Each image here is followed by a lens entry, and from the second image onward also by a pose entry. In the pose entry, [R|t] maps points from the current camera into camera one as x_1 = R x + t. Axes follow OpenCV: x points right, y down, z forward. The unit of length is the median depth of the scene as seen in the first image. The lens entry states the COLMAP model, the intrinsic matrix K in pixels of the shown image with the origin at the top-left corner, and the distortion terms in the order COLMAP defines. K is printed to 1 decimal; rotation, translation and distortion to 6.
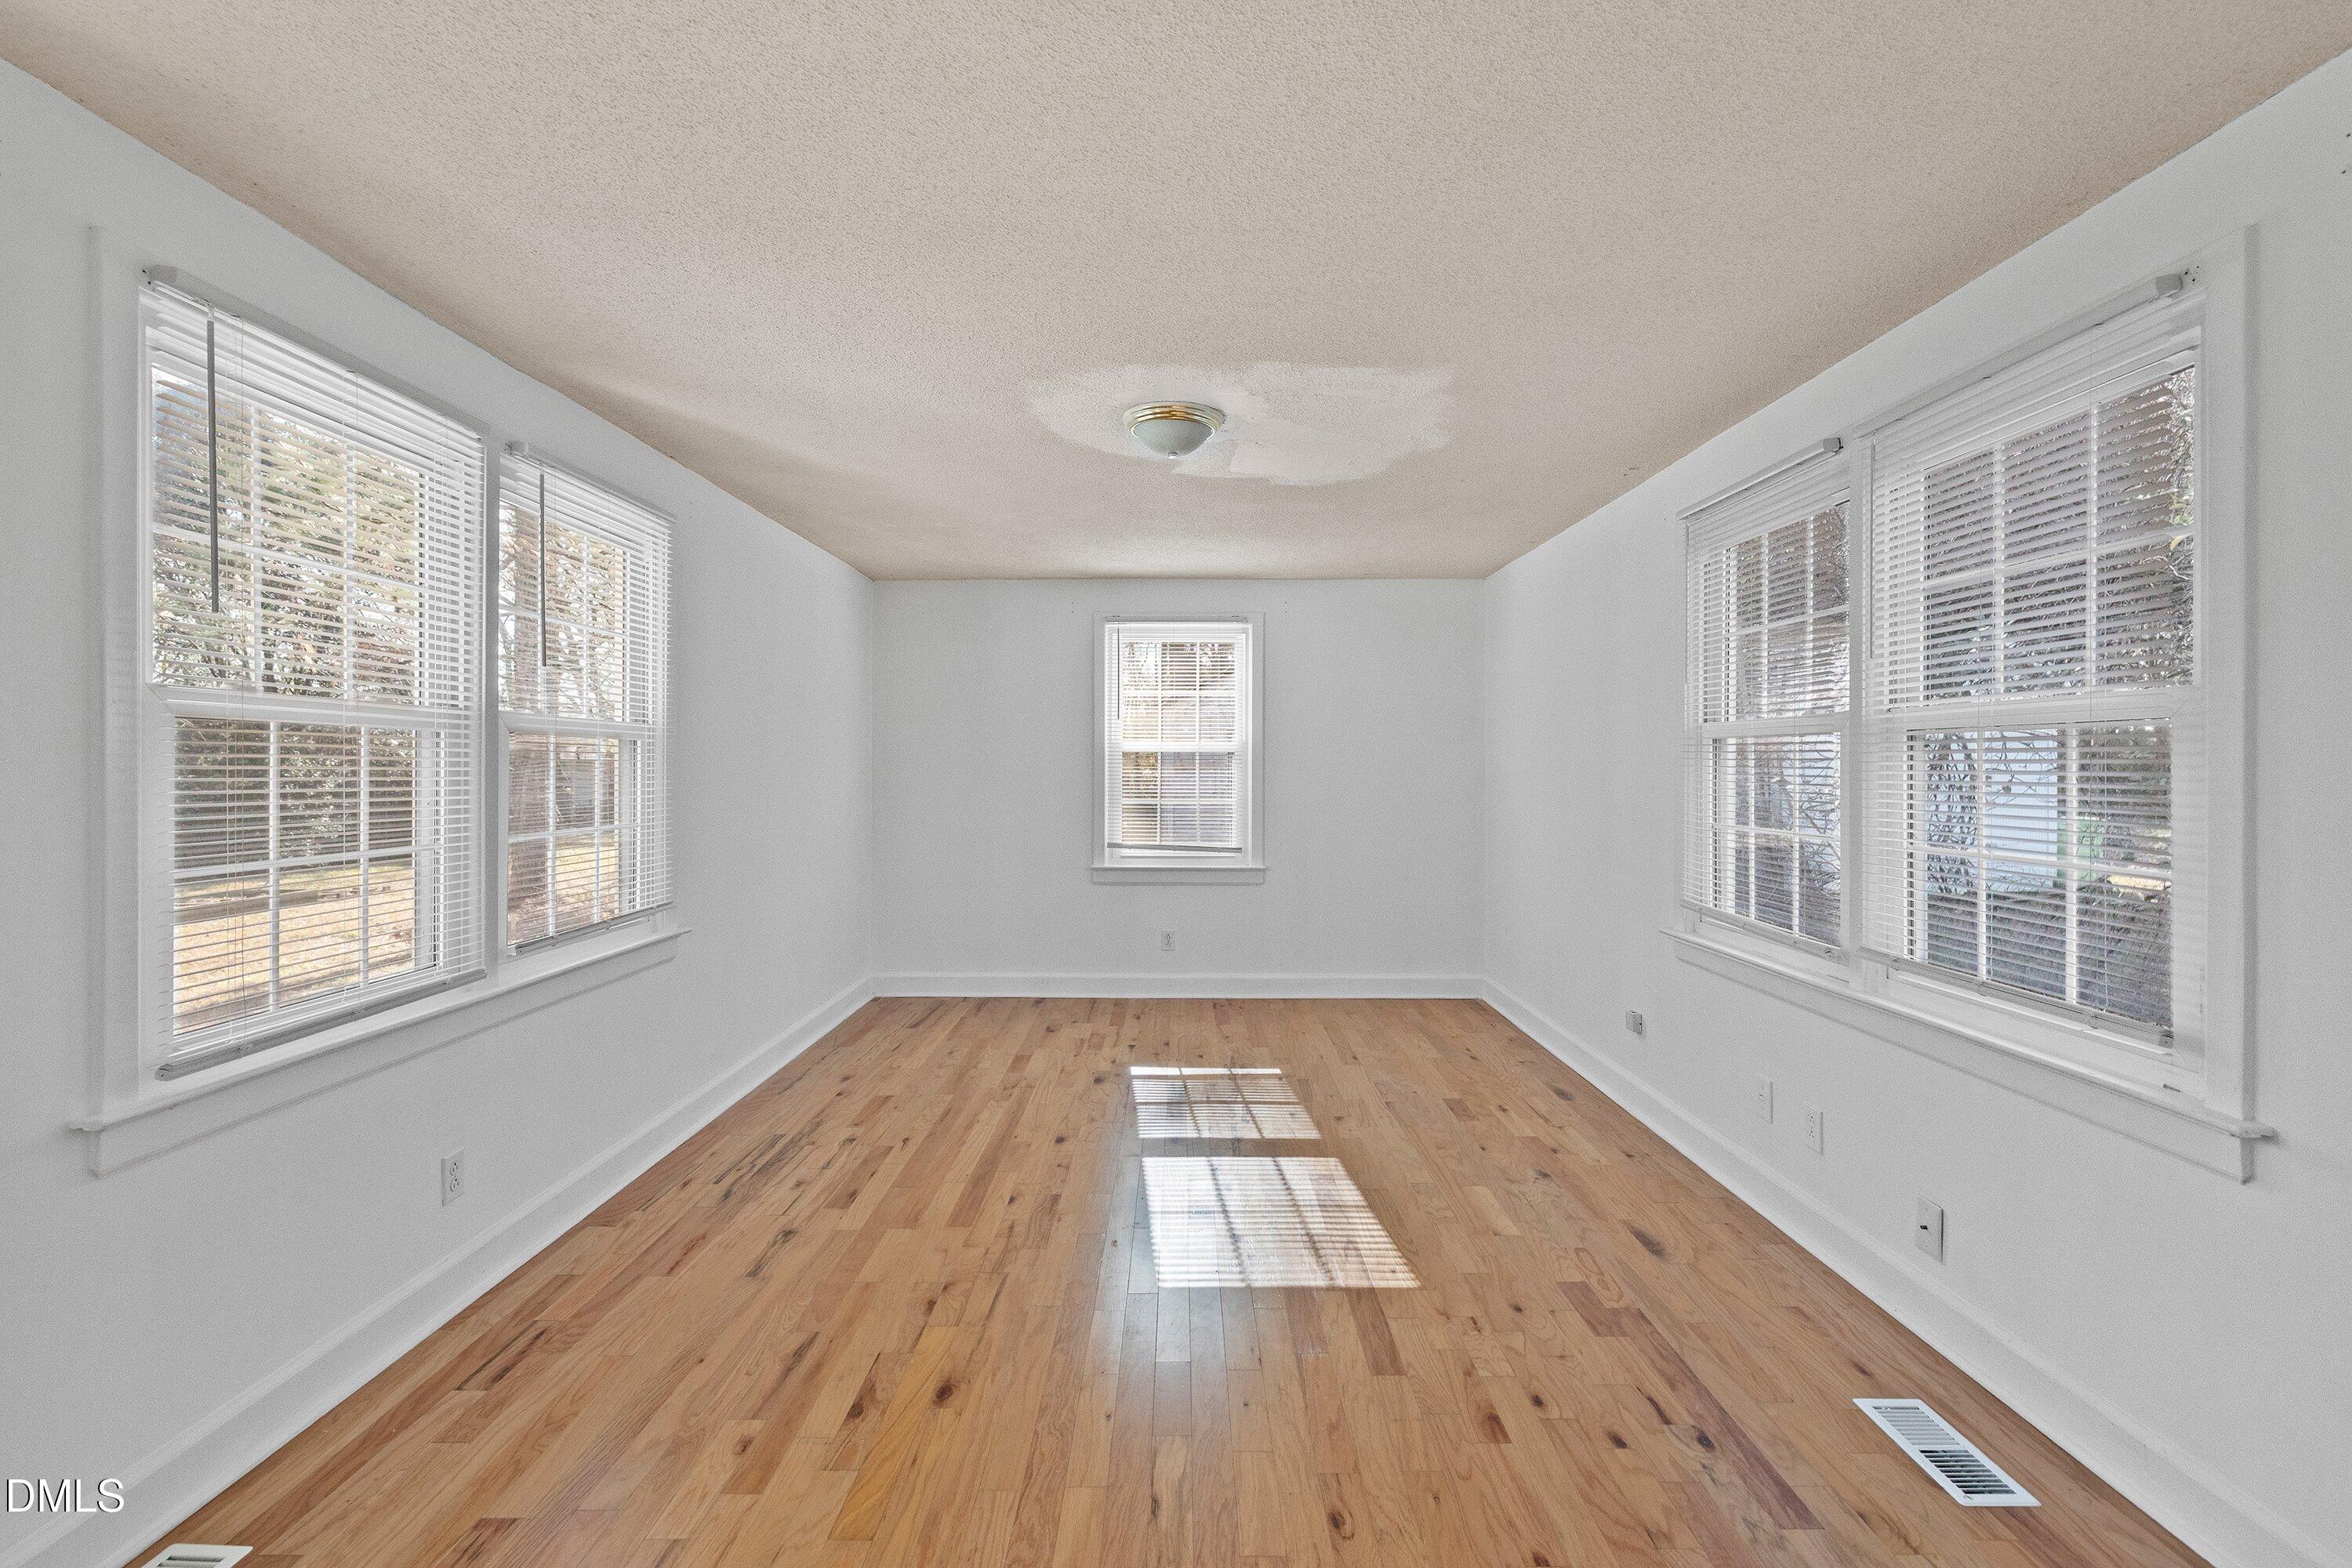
lens RADIAL K [[979.9, 0, 1157.2], [0, 979.9, 757.2], [0, 0, 1]] dist [0.001373, 0.000365]
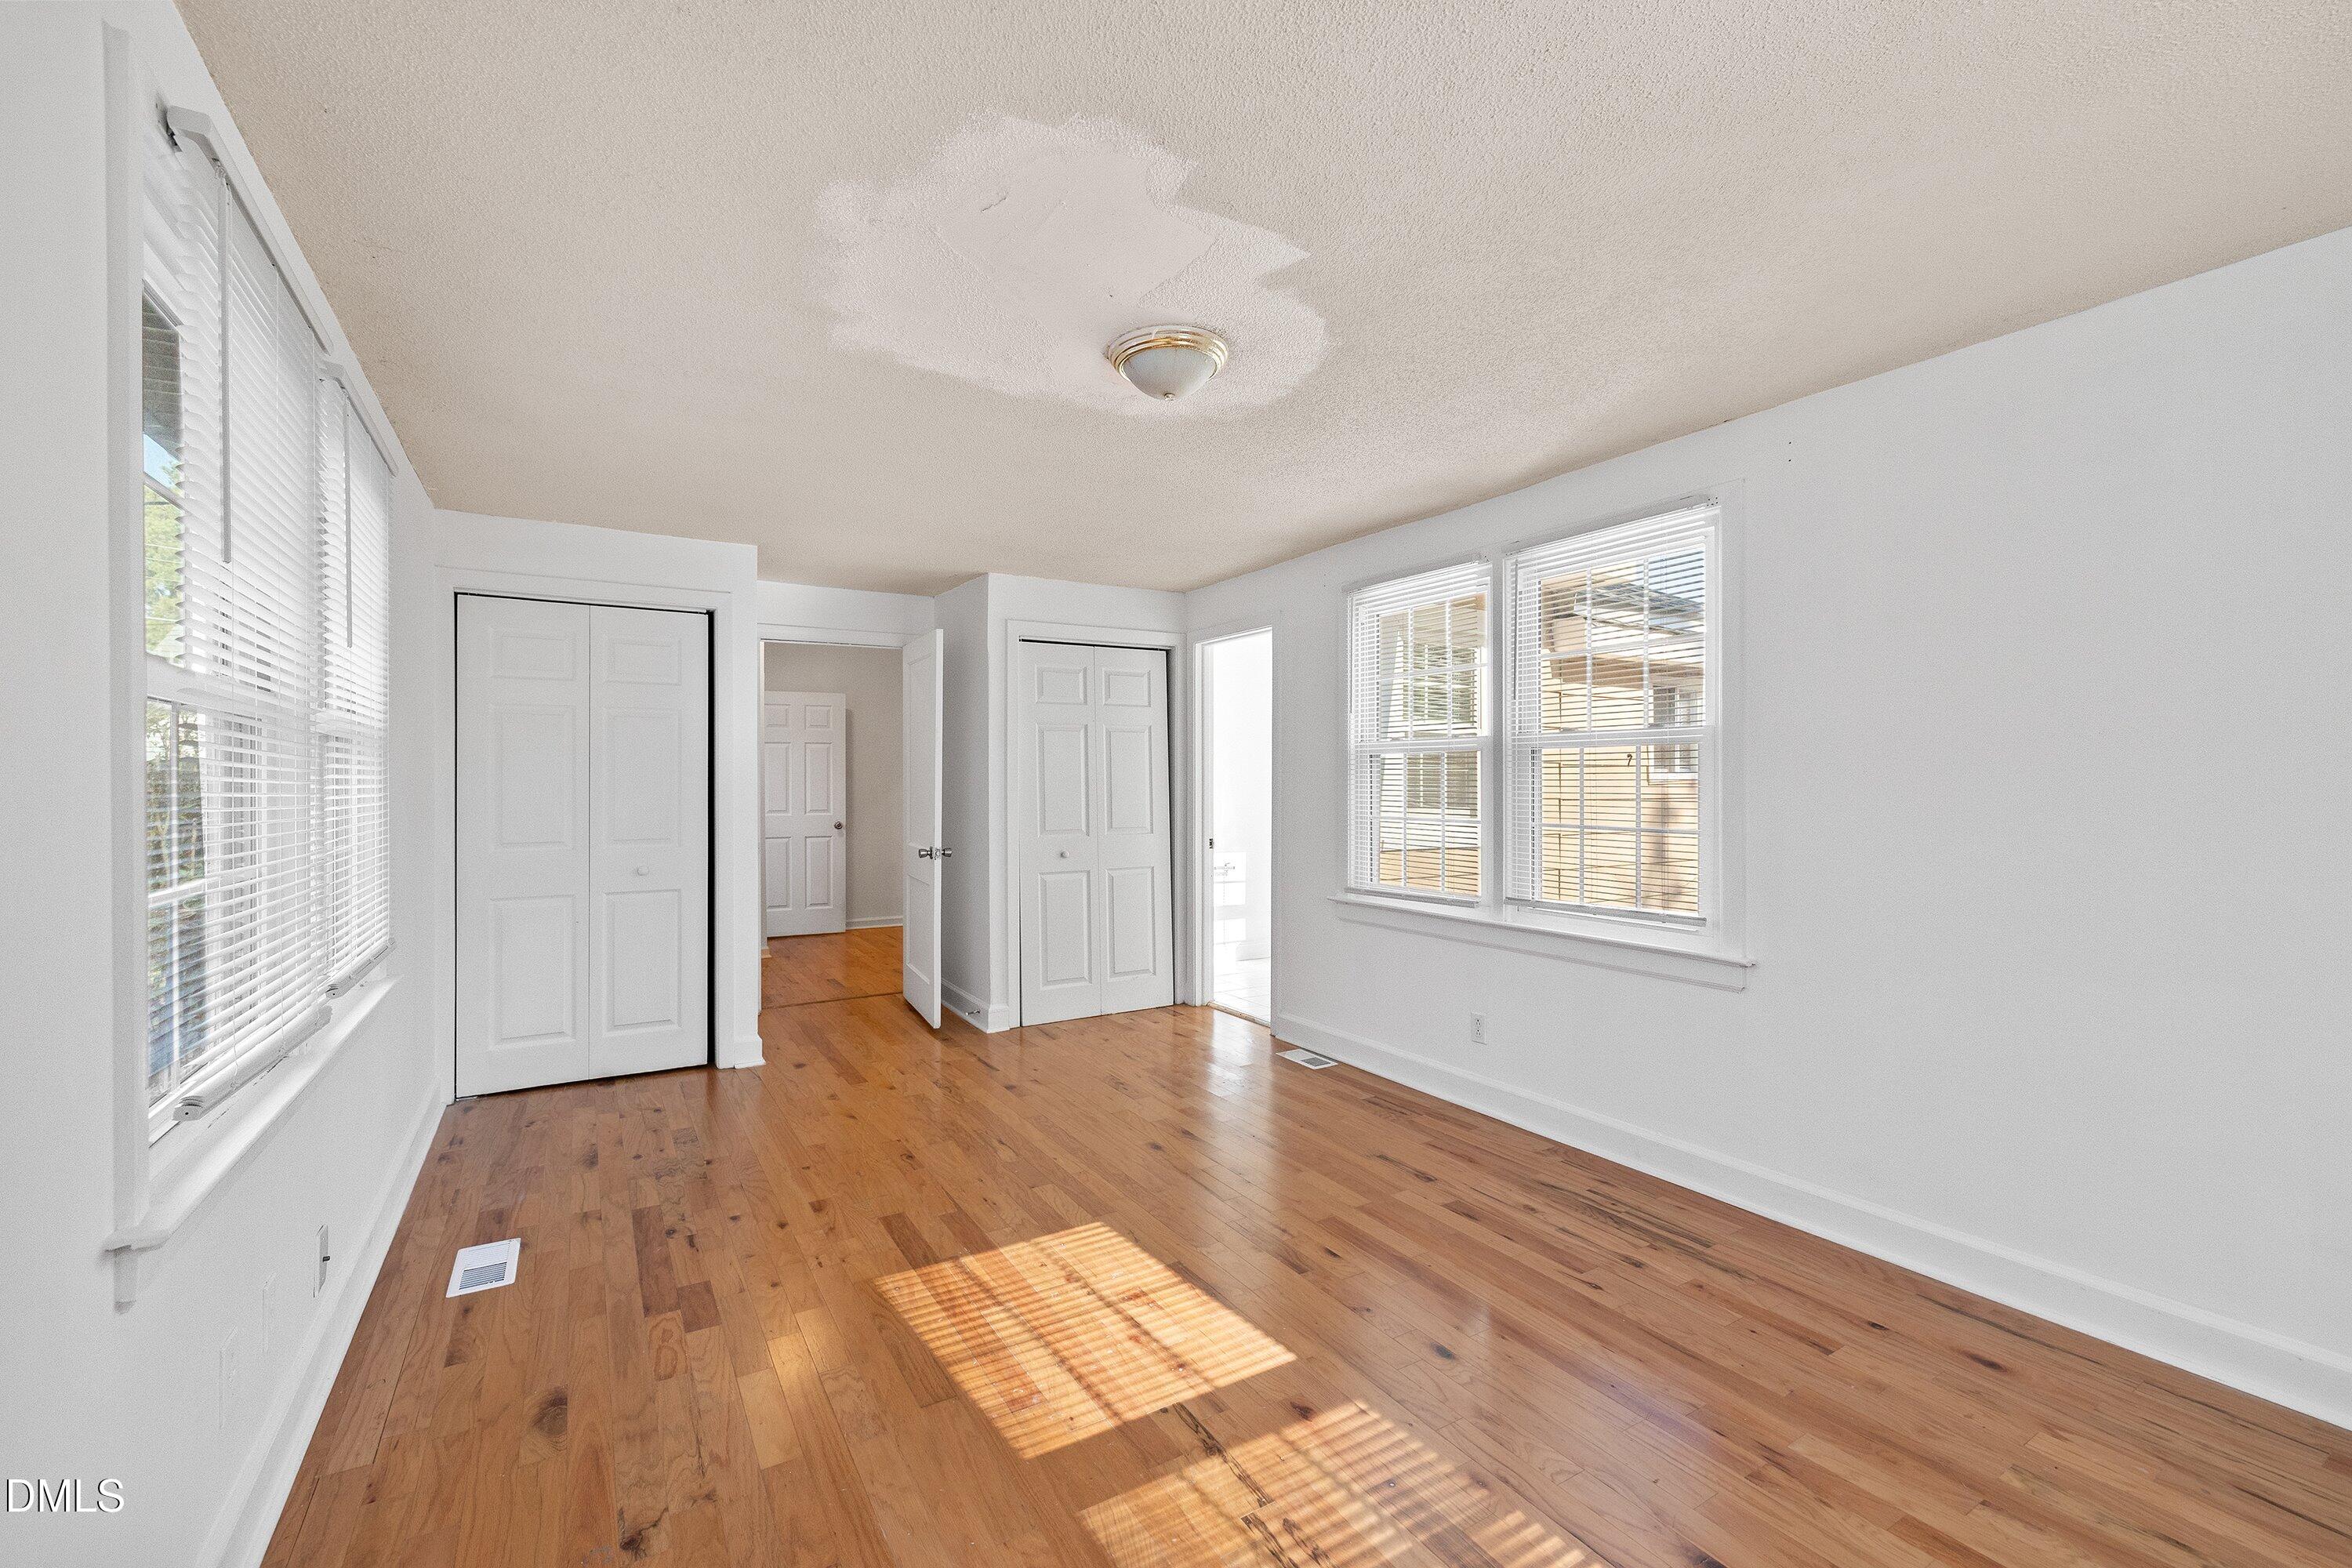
lens RADIAL K [[997.0, 0, 1179.5], [0, 997.0, 784.4], [0, 0, 1]] dist [0.000578, 0.000143]
pose [[-0.840064, 0.003158, -0.542478, 0.449188], [0.006725, 0.999967, -0.004593, 0.026841], [0.542446, -0.007506, -0.840057, 1.649300]]
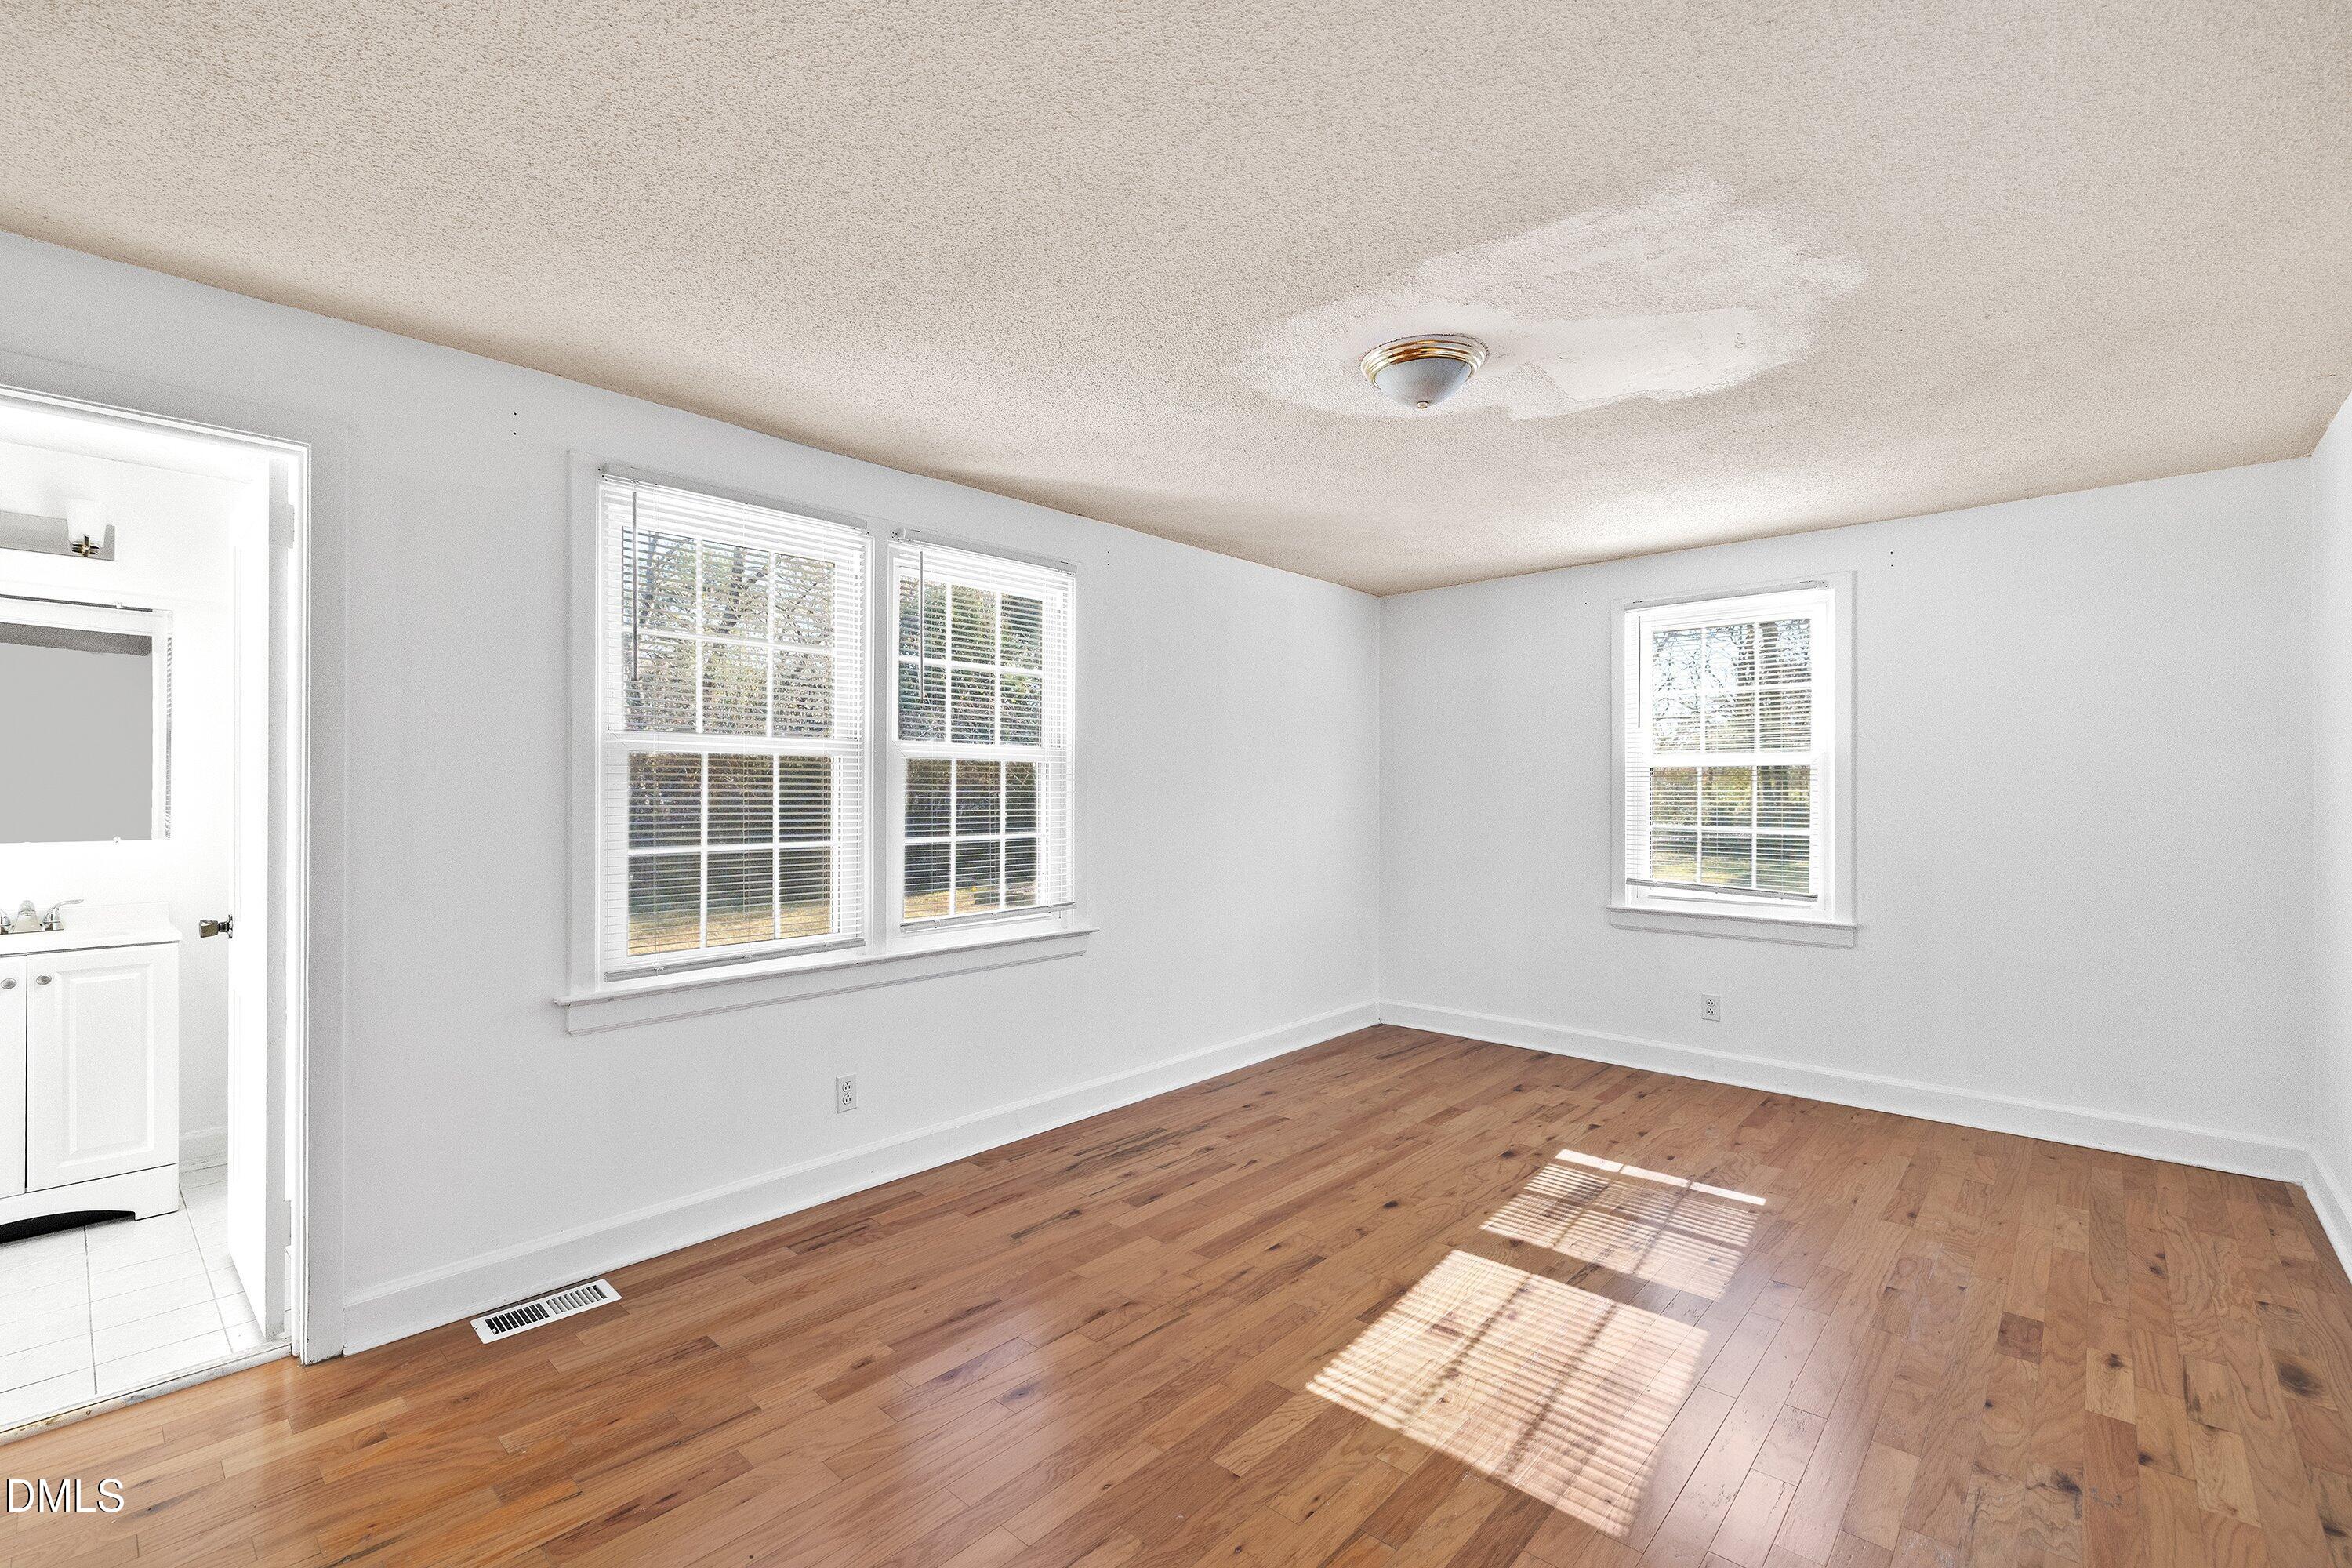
lens RADIAL K [[997.0, 0, 1179.5], [0, 997.0, 784.4], [0, 0, 1]] dist [0.000578, 0.000143]
pose [[0.753077, -0.005502, -0.657910, 0.400031], [0.006848, 0.999976, -0.000524, 0.010927], [0.657897, -0.004110, 0.753097, 0.222322]]
